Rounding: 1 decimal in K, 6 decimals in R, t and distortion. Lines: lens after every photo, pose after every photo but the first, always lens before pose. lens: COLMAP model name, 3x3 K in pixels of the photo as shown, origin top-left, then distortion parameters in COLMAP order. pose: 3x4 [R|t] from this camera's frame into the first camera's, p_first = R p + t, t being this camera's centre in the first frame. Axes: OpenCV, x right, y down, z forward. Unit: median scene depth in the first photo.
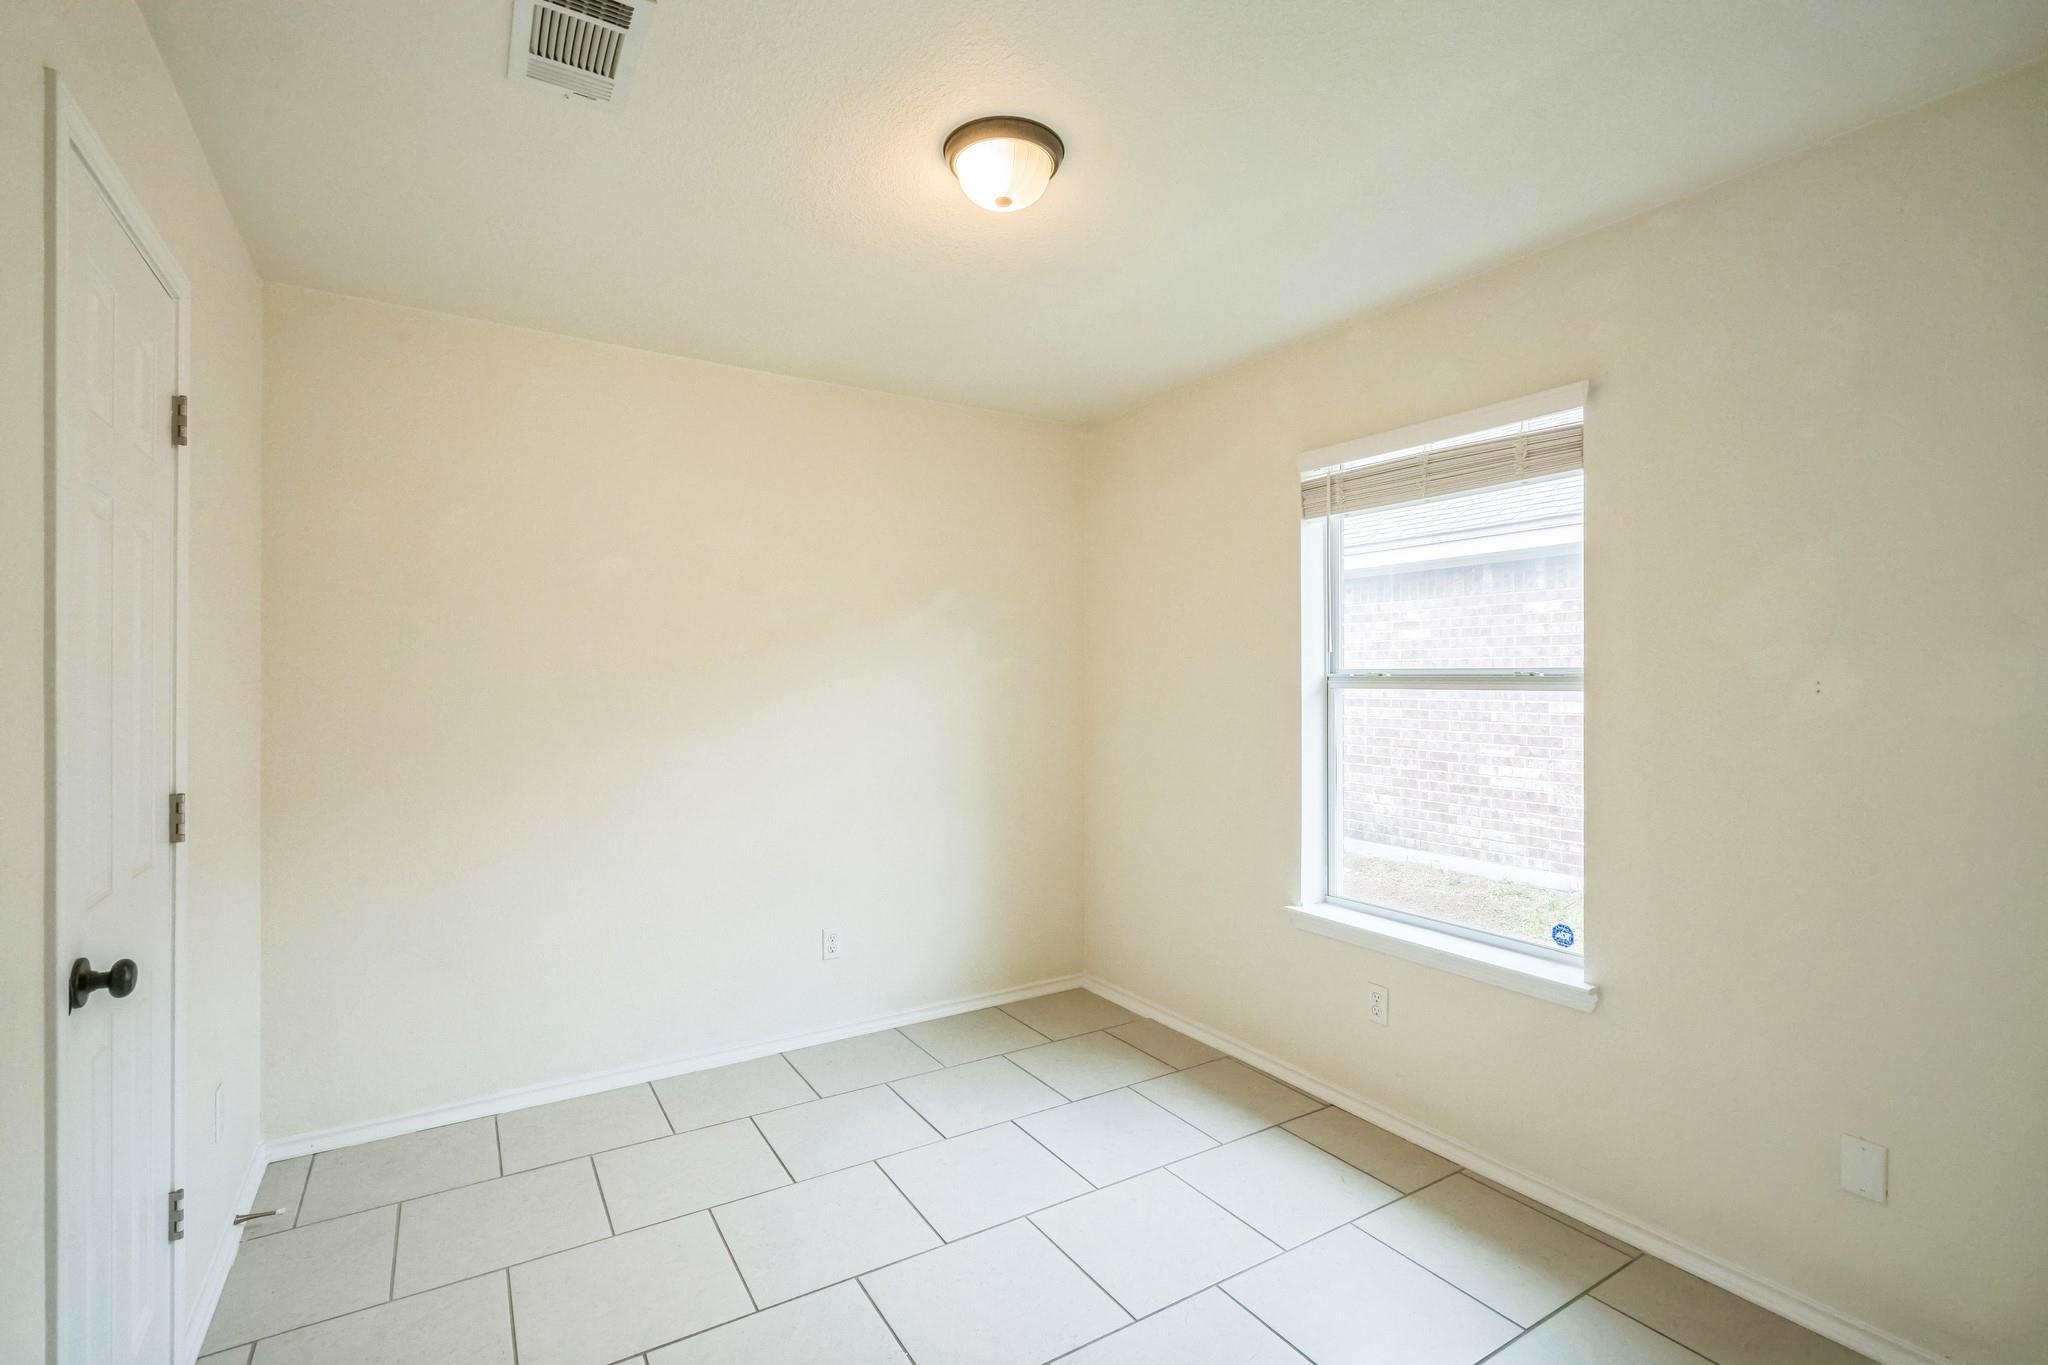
lens RADIAL K [[931.4, 0, 1027.7], [0, 931.4, 687.7], [0, 0, 1]] dist [-0.001139, -0.000178]
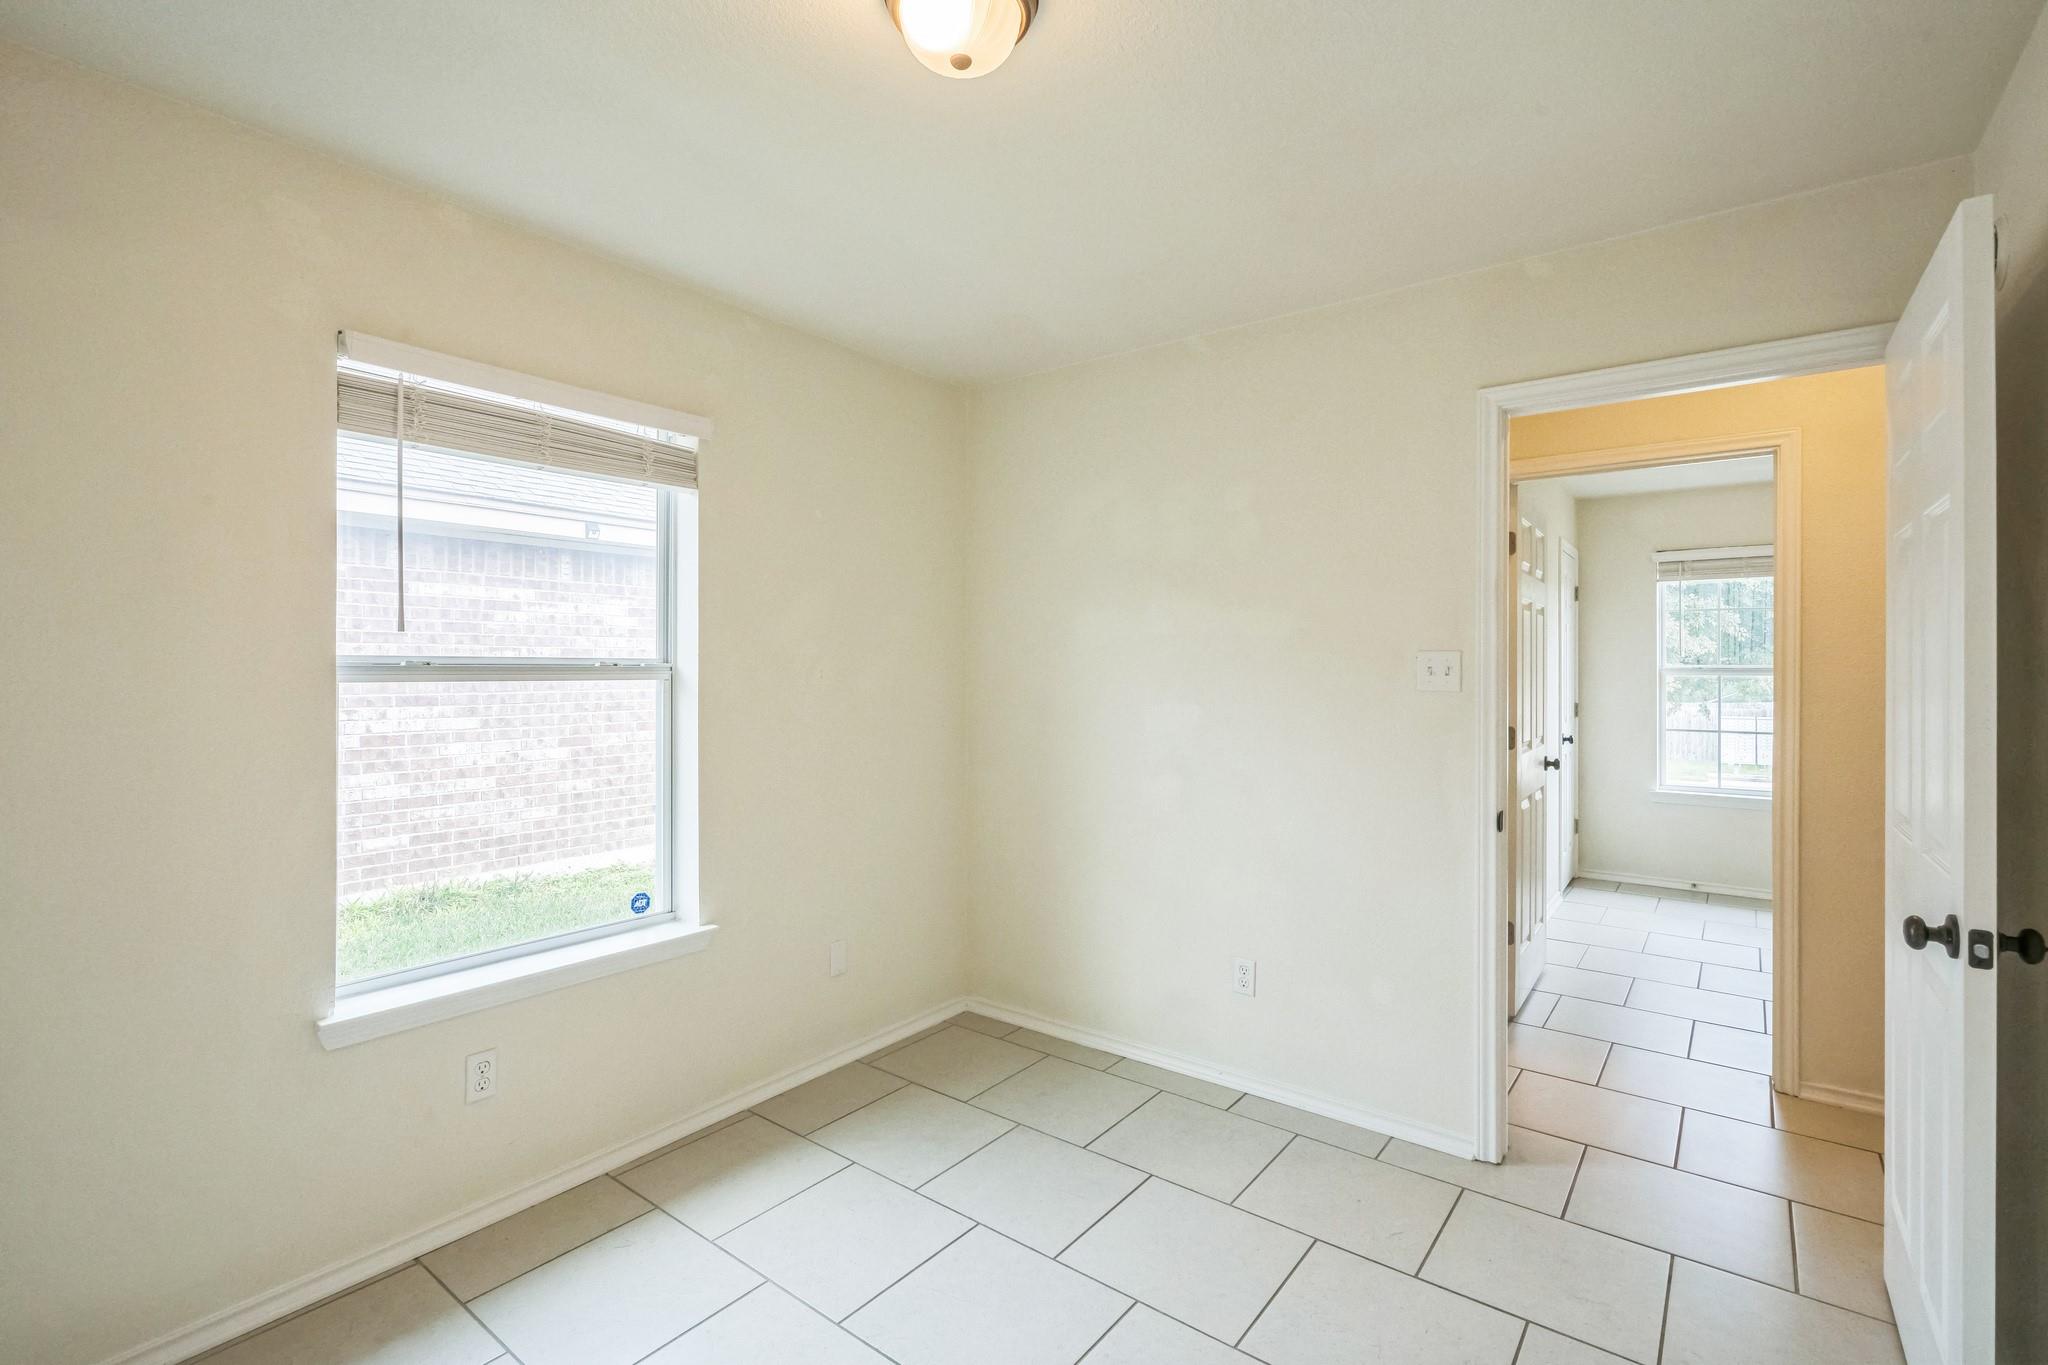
lens RADIAL K [[931.4, 0, 1027.6], [0, 931.4, 673.3], [0, 0, 1]] dist [-0.001139, -0.000178]
pose [[-0.349354, -0.006154, 0.936971, -0.559111], [0.009112, 0.999909, 0.009965, -0.009896], [-0.936947, 0.012019, -0.349266, 0.873999]]
